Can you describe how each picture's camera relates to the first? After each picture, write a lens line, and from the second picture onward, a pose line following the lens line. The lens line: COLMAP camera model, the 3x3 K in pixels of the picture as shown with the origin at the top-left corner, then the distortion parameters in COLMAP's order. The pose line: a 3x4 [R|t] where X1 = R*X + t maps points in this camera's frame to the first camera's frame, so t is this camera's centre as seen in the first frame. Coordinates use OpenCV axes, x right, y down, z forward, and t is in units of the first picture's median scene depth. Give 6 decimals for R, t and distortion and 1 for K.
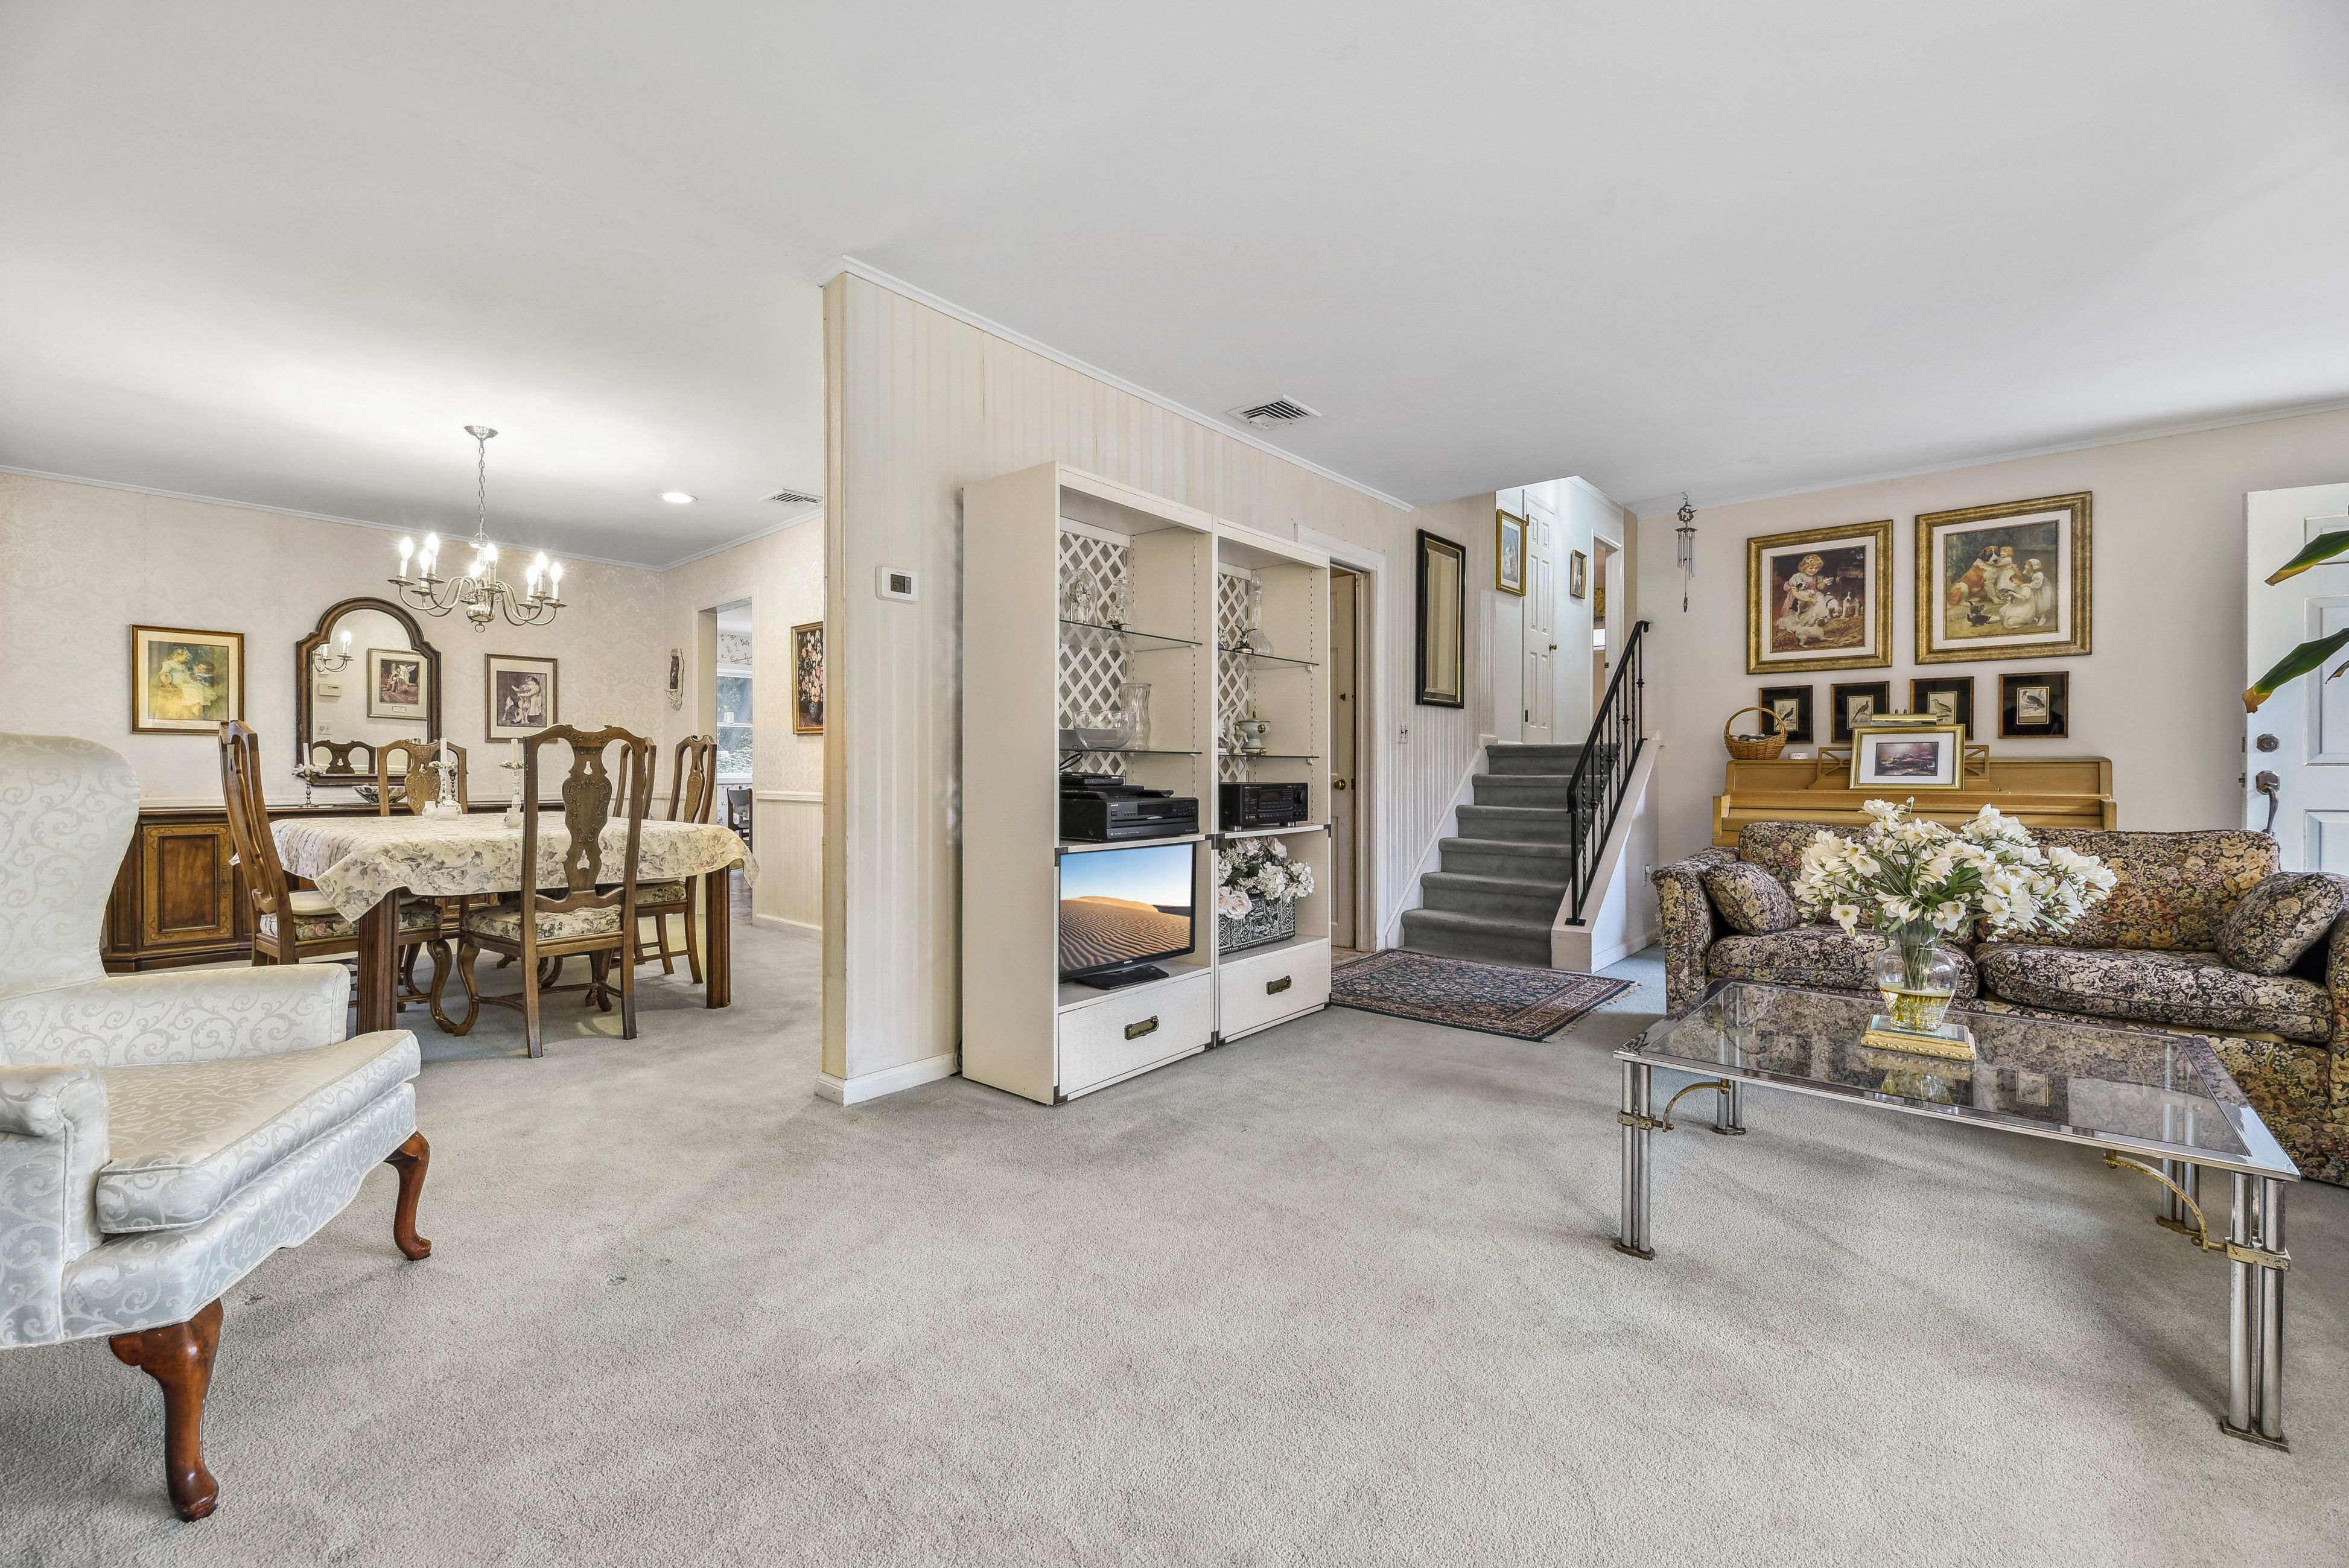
lens RADIAL K [[966.9, 0, 1178.4], [0, 966.9, 781.6], [0, 0, 1]] dist [-0.004573, -0.000648]
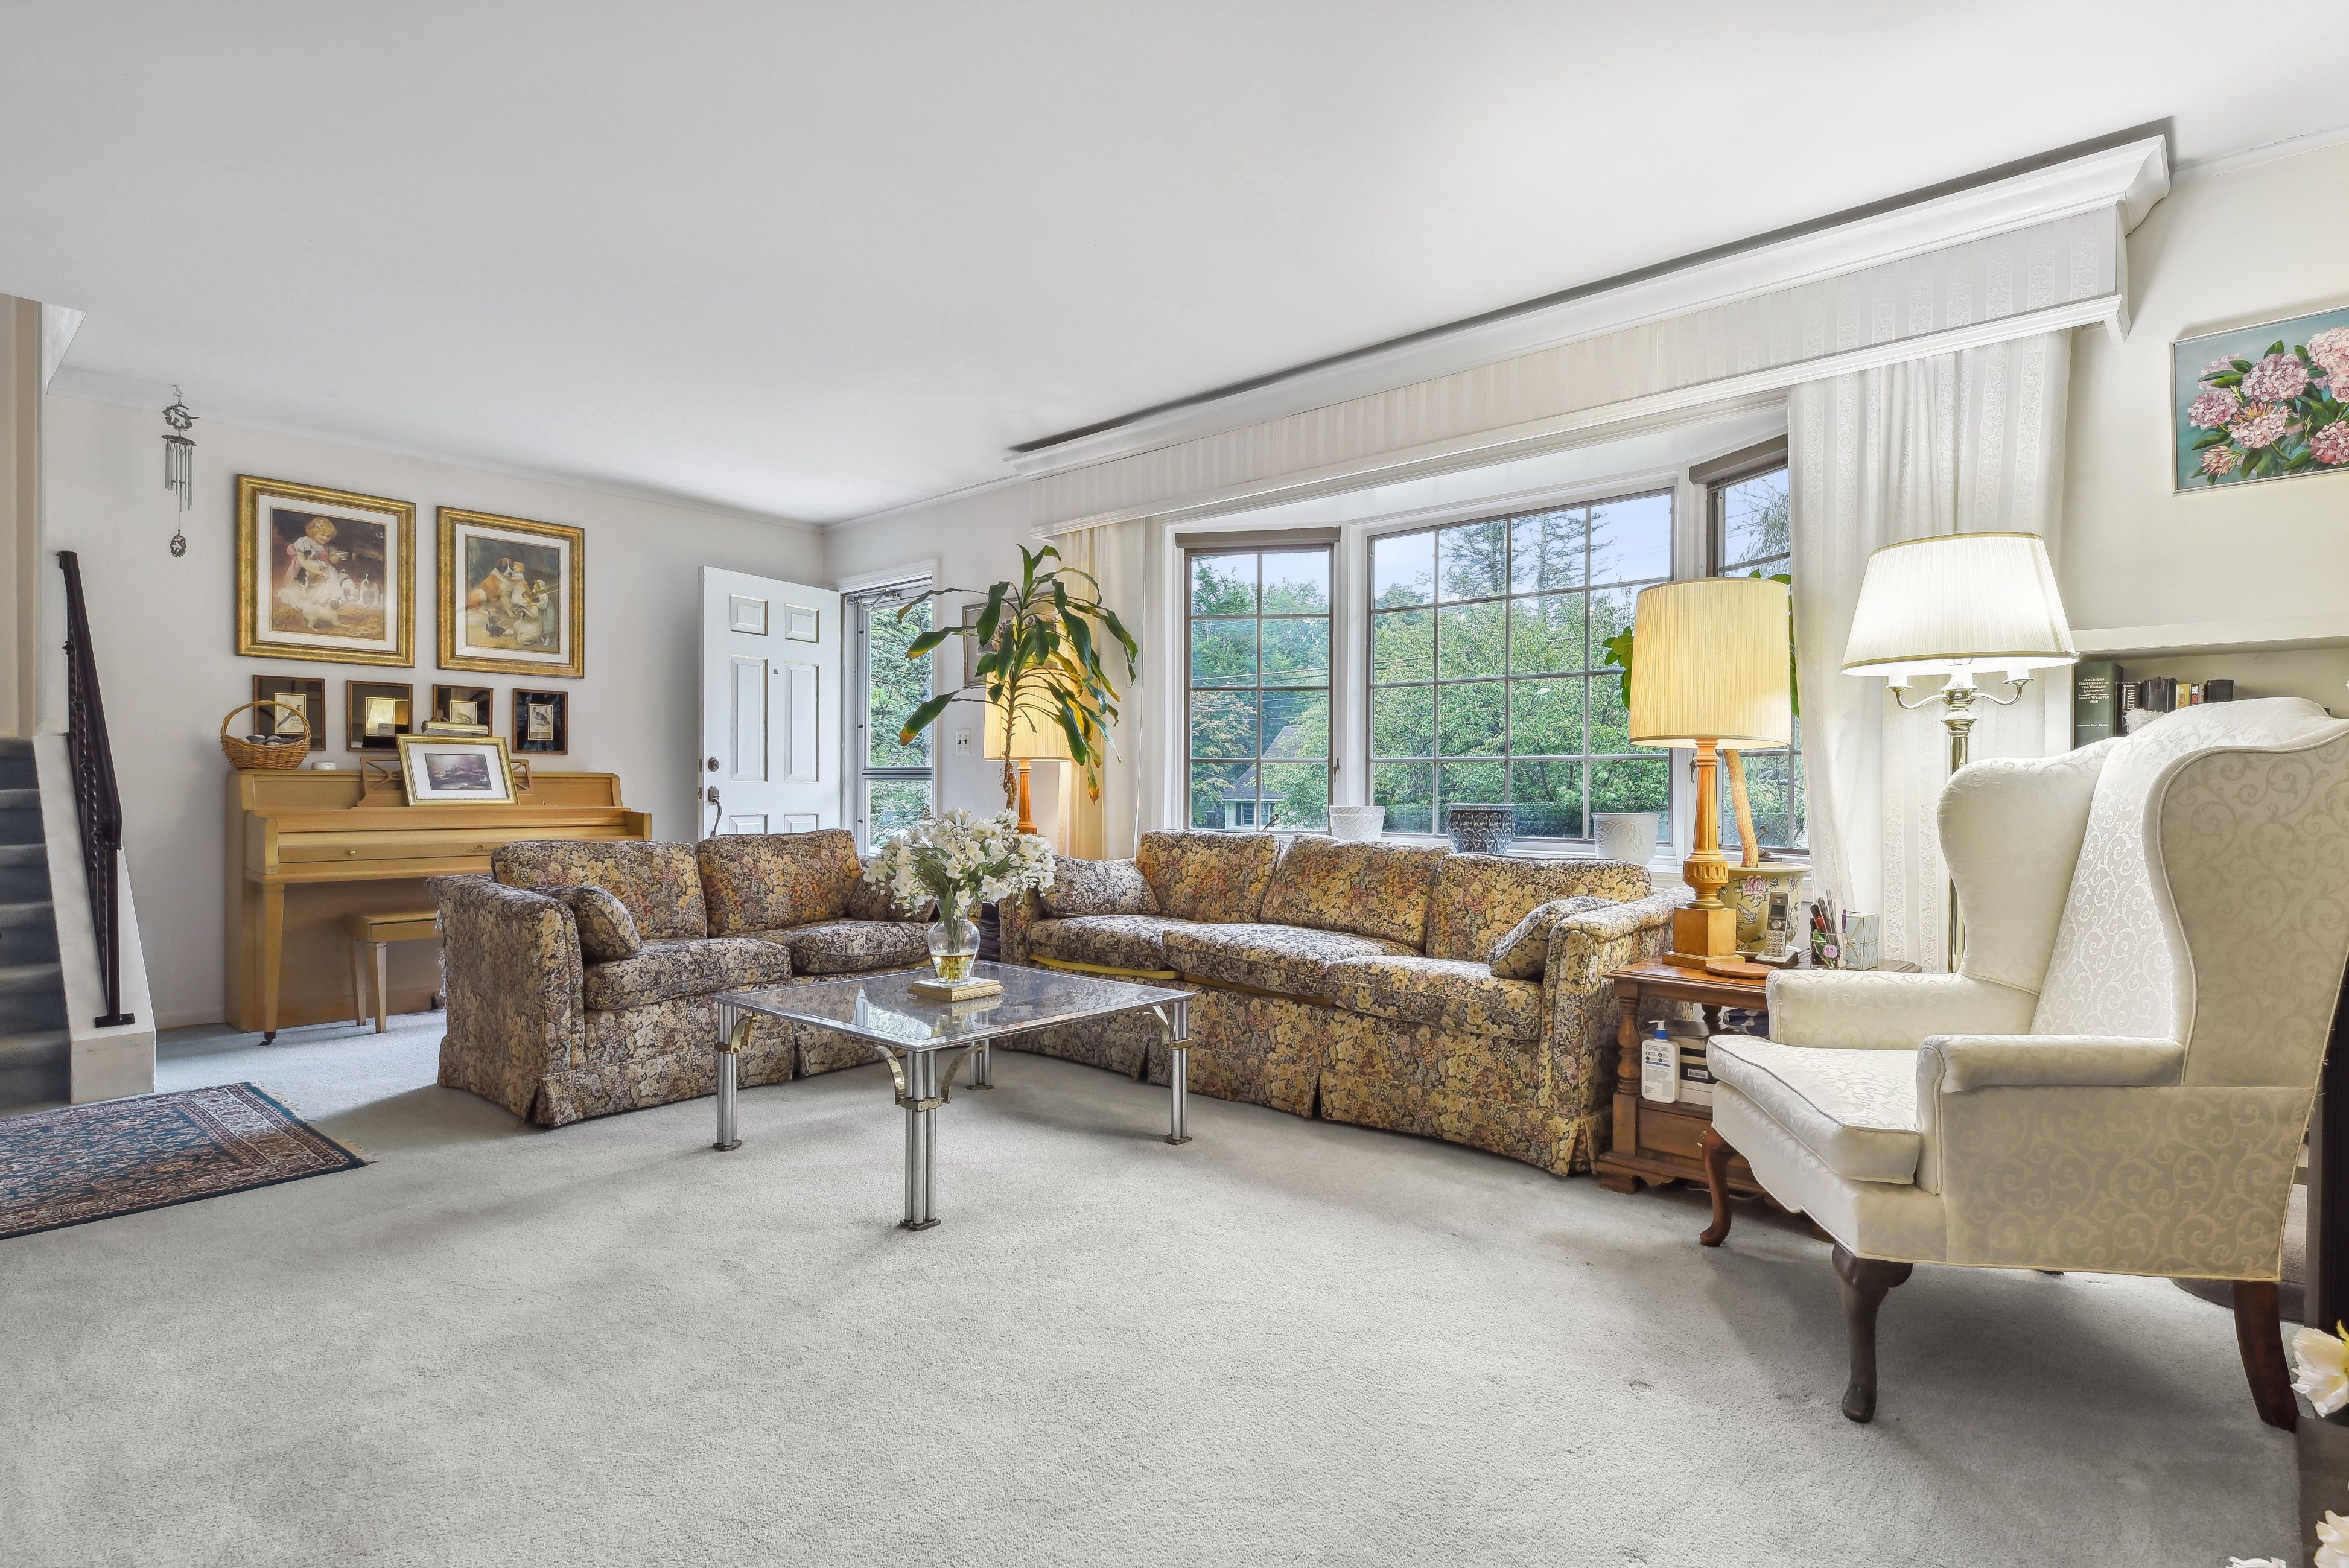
lens RADIAL K [[1188.9, 0, 1182.0], [0, 1188.9, 783.2], [0, 0, 1]] dist [-0.001232, -0.001048]
pose [[0.010802, 0.006407, 0.999921, -0.367163], [0.008330, 0.999944, -0.006498, 0.000431], [-0.999907, 0.008400, 0.010748, 0.293668]]
